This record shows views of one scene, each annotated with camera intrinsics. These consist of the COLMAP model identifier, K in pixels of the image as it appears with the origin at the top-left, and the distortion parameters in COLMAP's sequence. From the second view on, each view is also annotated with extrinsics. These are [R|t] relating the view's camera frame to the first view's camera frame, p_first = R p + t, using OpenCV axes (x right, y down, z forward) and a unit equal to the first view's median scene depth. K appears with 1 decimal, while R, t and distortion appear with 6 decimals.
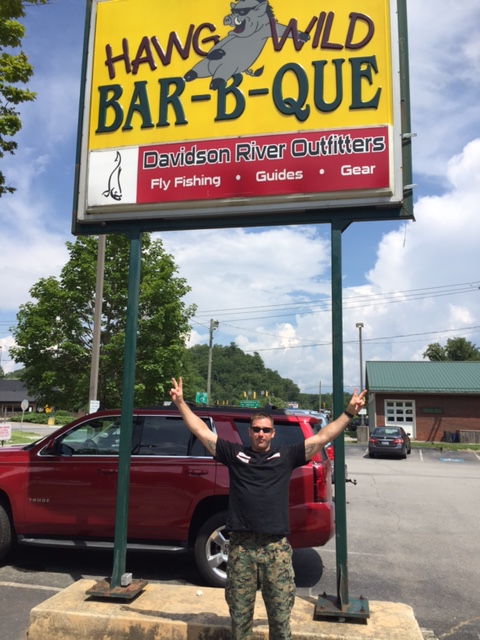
lens RADIAL K [[558.1, 0, 238.3], [0, 558.1, 311.5], [0, 0, 1]] dist [0.080939, -0.124320]
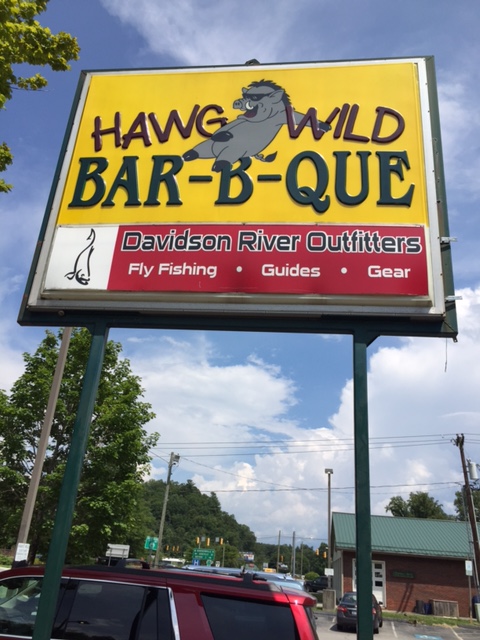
lens RADIAL K [[558.1, 0, 238.3], [0, 558.1, 311.5], [0, 0, 1]] dist [0.080939, -0.124320]
pose [[0.994922, 0.087942, 0.048949, -0.033569], [-0.073835, 0.968253, -0.238817, 0.010082], [-0.068397, 0.233991, 0.969830, 0.226450]]
